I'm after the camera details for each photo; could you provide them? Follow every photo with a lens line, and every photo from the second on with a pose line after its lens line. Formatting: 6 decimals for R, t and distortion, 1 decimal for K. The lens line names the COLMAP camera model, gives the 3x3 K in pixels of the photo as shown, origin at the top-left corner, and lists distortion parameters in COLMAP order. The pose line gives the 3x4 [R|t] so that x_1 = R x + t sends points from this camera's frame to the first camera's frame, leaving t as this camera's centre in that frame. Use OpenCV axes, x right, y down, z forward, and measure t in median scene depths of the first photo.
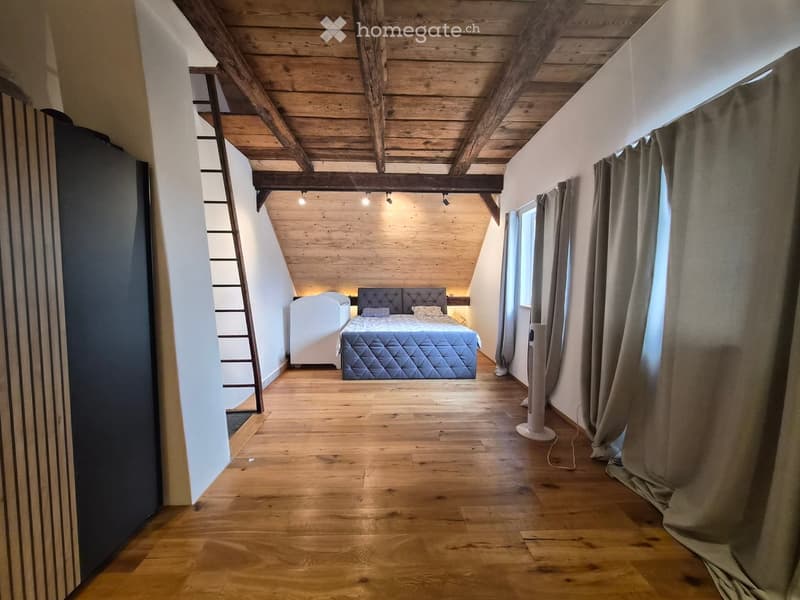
lens RADIAL K [[314.0, 0, 399.0], [0, 314.0, 302.0], [0, 0, 1]] dist [-0.001655, 0.000399]
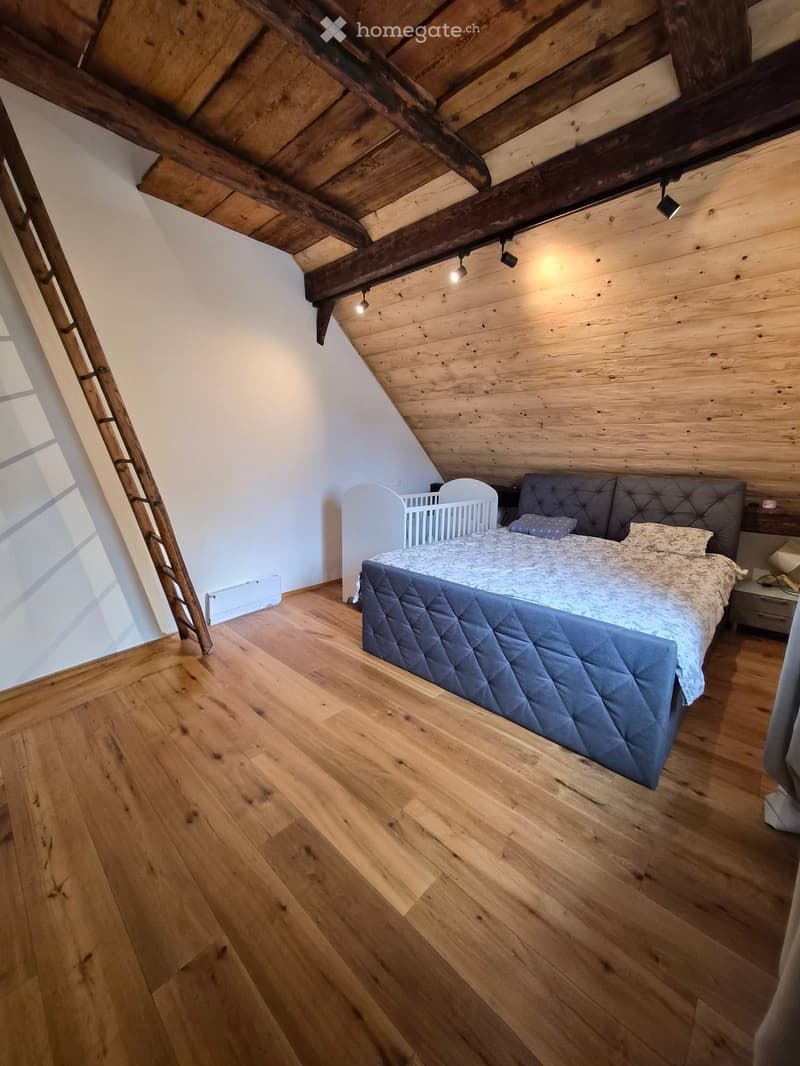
lens RADIAL K [[418.4, 0, 399.7], [0, 418.4, 529.3], [0, 0, 1]] dist [-0.001655, 0.000399]
pose [[0.708626, 0.134108, -0.692723, 0.248751], [-0.064335, 0.989962, 0.125839, -0.031814], [0.702645, -0.044606, 0.710141, 0.434073]]
